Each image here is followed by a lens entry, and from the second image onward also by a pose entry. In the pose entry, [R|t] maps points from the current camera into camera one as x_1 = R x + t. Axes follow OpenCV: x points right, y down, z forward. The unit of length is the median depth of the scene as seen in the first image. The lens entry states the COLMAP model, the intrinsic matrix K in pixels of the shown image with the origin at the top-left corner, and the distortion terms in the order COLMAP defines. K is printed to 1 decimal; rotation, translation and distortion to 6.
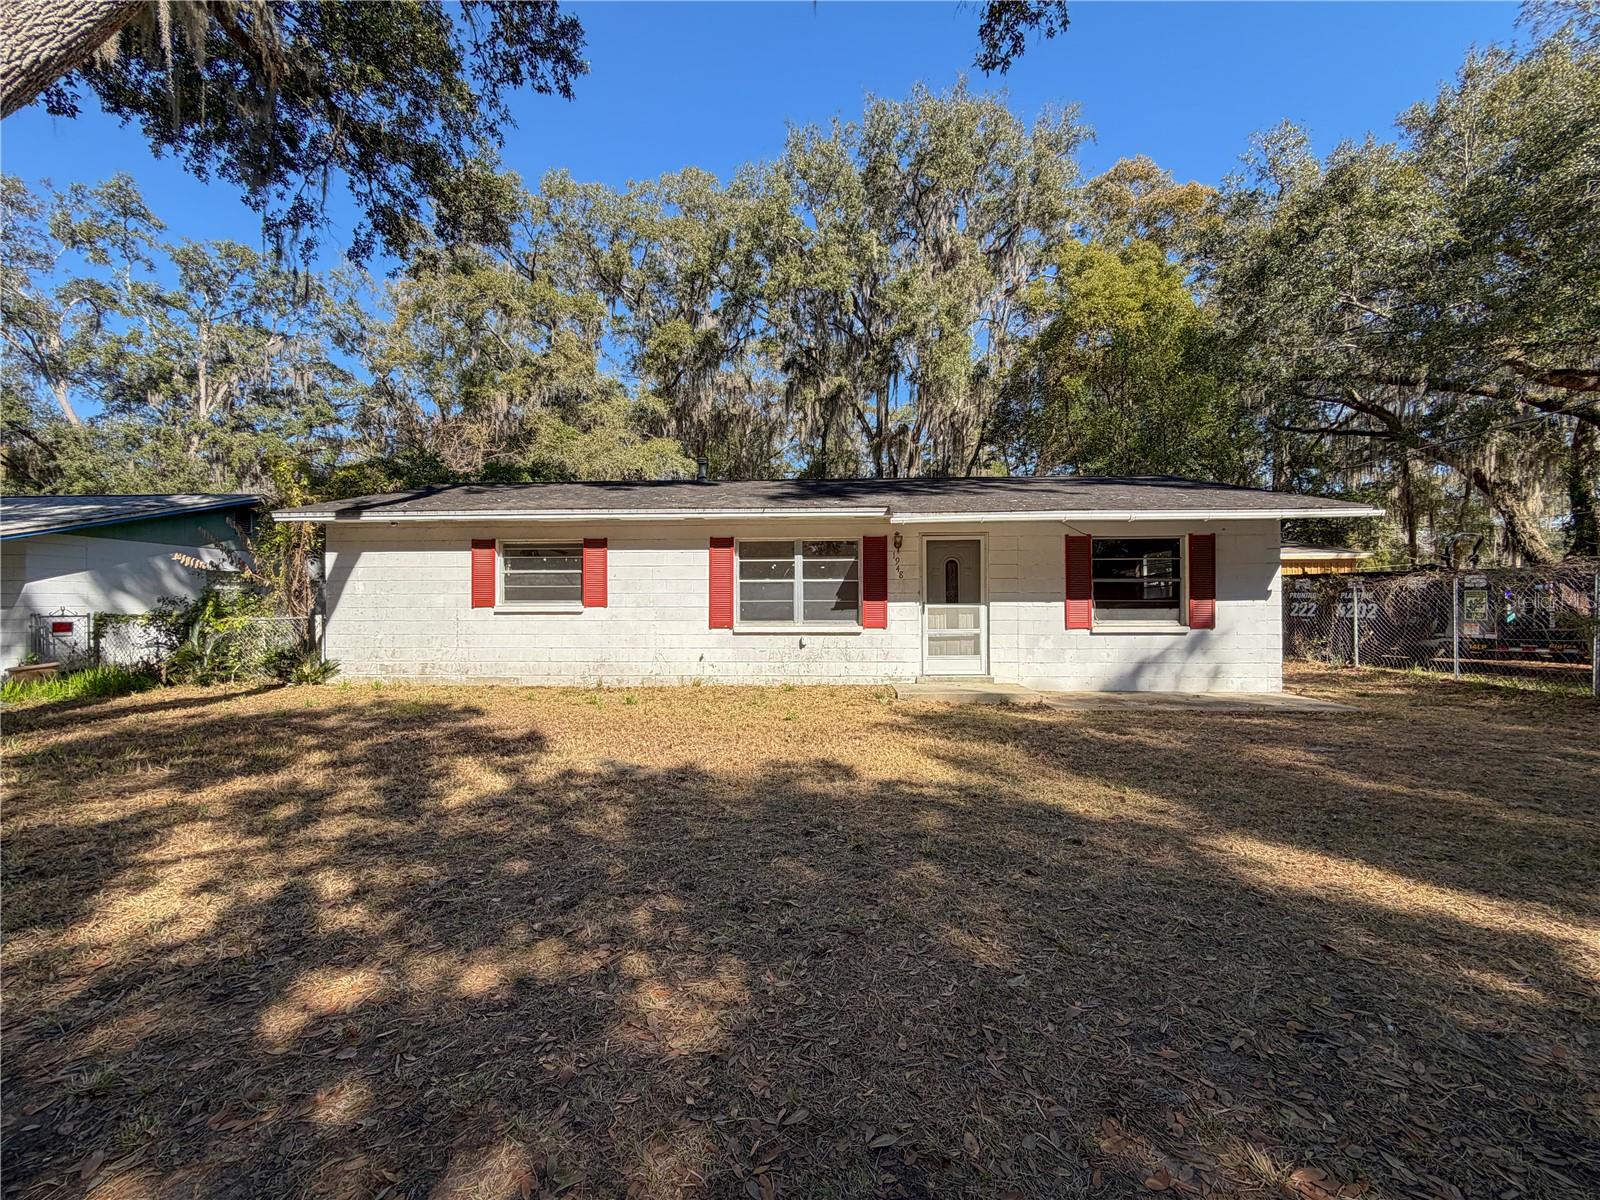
lens RADIAL K [[657.9, 0, 808.8], [0, 657.9, 604.4], [0, 0, 1]] dist [-0.000205, 0.000031]
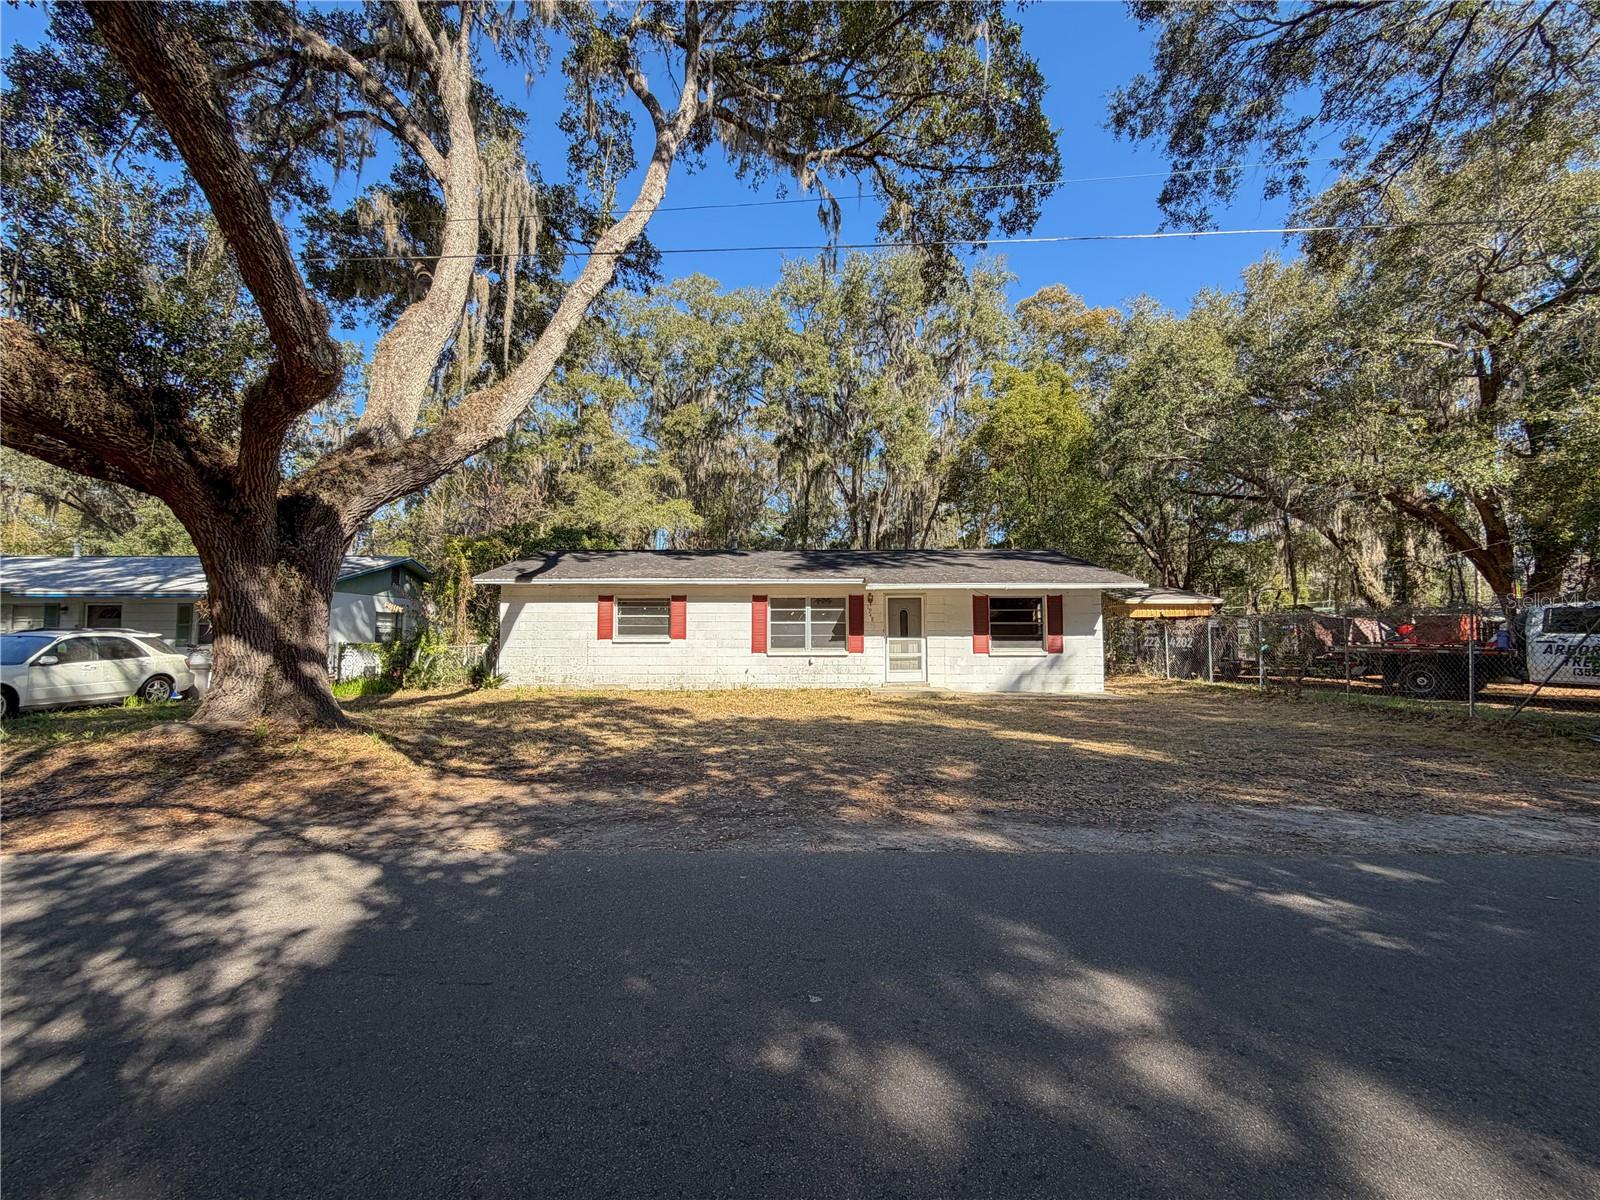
lens RADIAL K [[656.3, 0, 810.4], [0, 656.3, 600.1], [0, 0, 1]] dist [0.000963, 0.000156]
pose [[0.999003, 0.004494, 0.044419, -0.079027], [-0.002091, 0.998539, -0.053992, -0.004623], [-0.044597, 0.053845, 0.997553, -0.569287]]
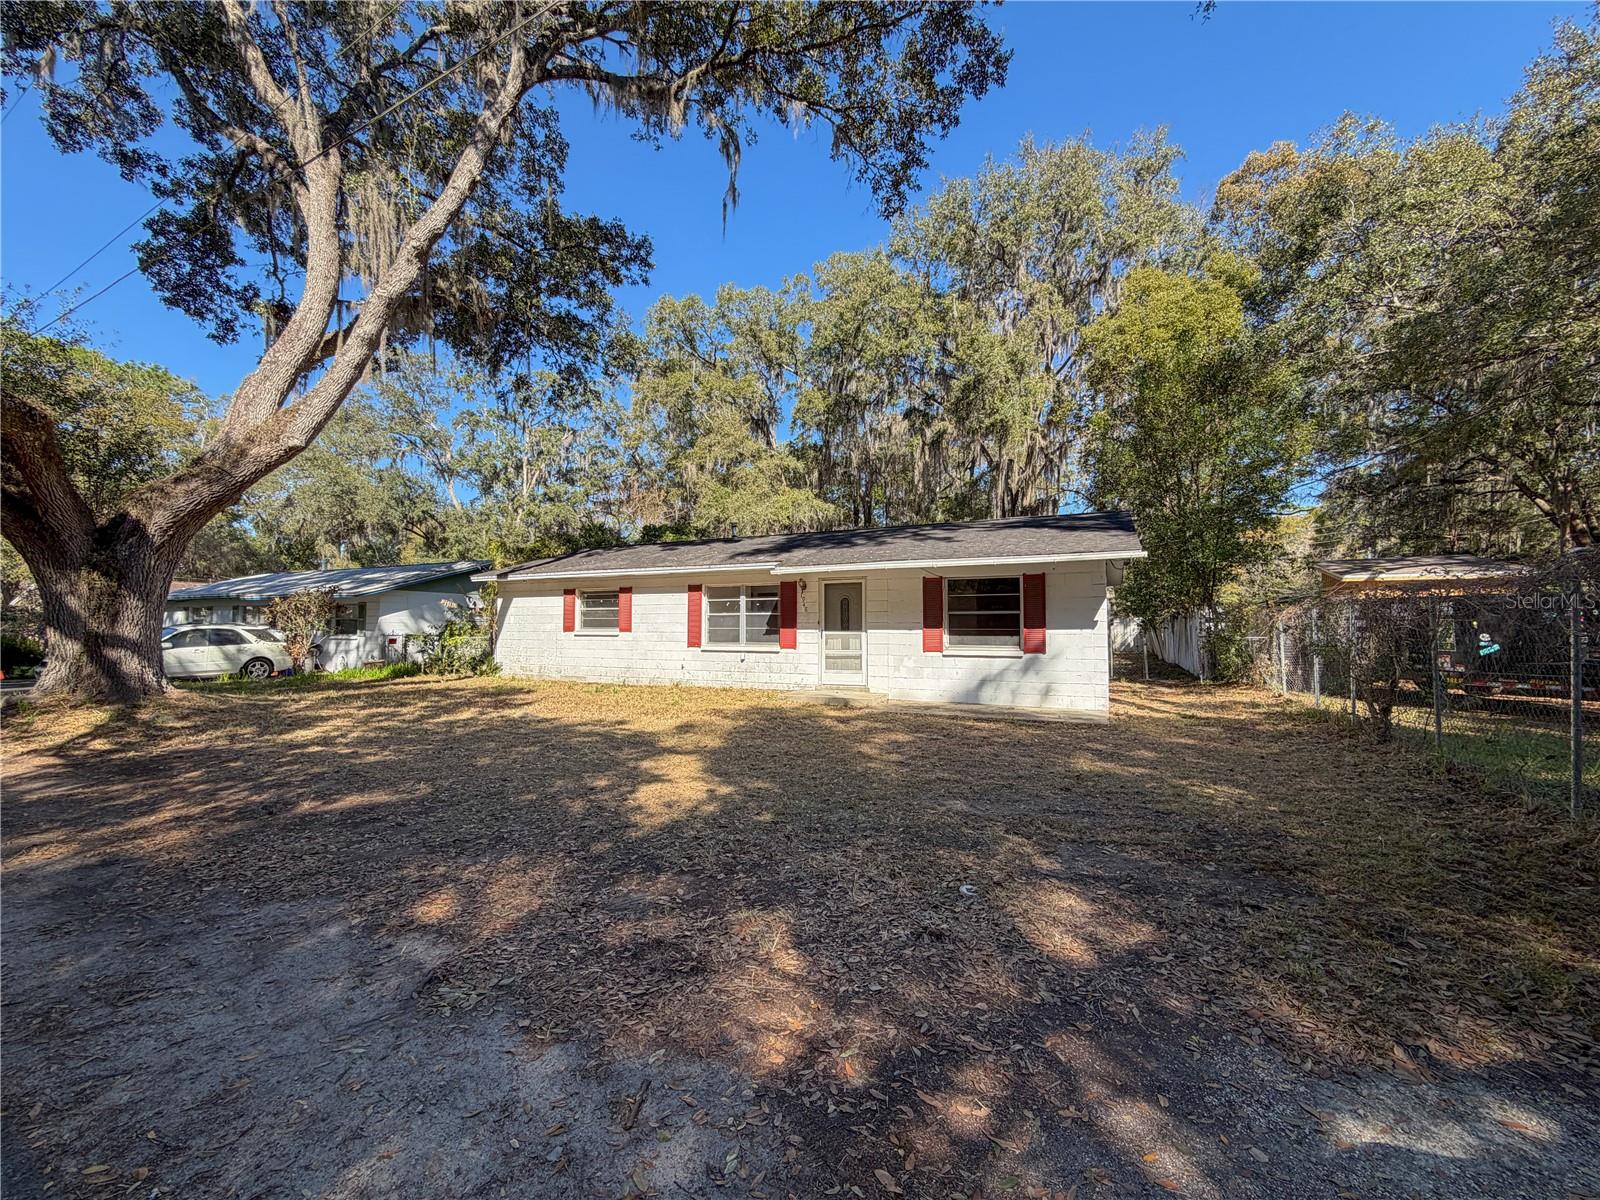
lens RADIAL K [[659.7, 0, 790.1], [0, 659.7, 602.5], [0, 0, 1]] dist [-0.000305, -0.000113]
pose [[0.917312, -0.012281, -0.397980, 0.627009], [-0.002970, 0.999285, -0.037682, -0.007428], [0.398158, 0.035748, 0.916620, -0.249867]]
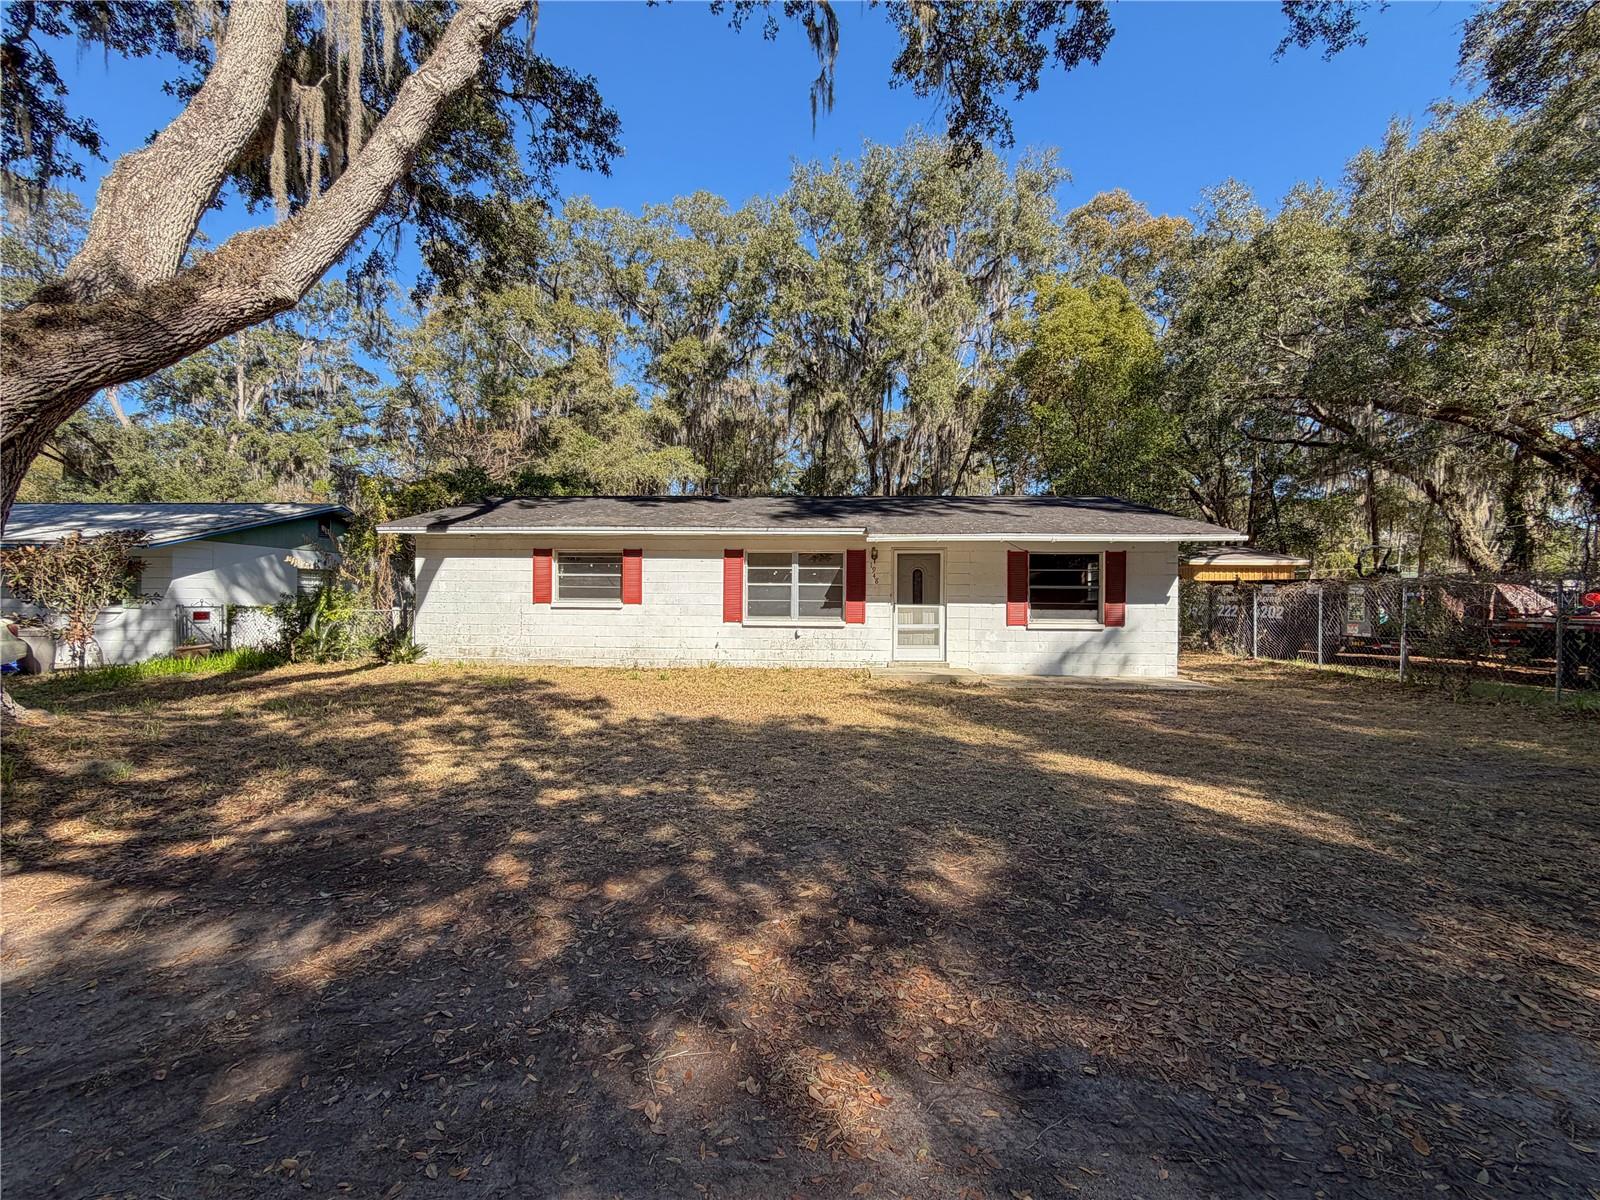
lens RADIAL K [[657.9, 0, 808.8], [0, 657.9, 604.4], [0, 0, 1]] dist [-0.000205, 0.000031]
pose [[0.999944, 0.010089, -0.003134, 0.014775], [-0.010057, 0.999898, 0.010100, -0.011033], [0.003236, -0.010068, 0.999944, -0.244909]]
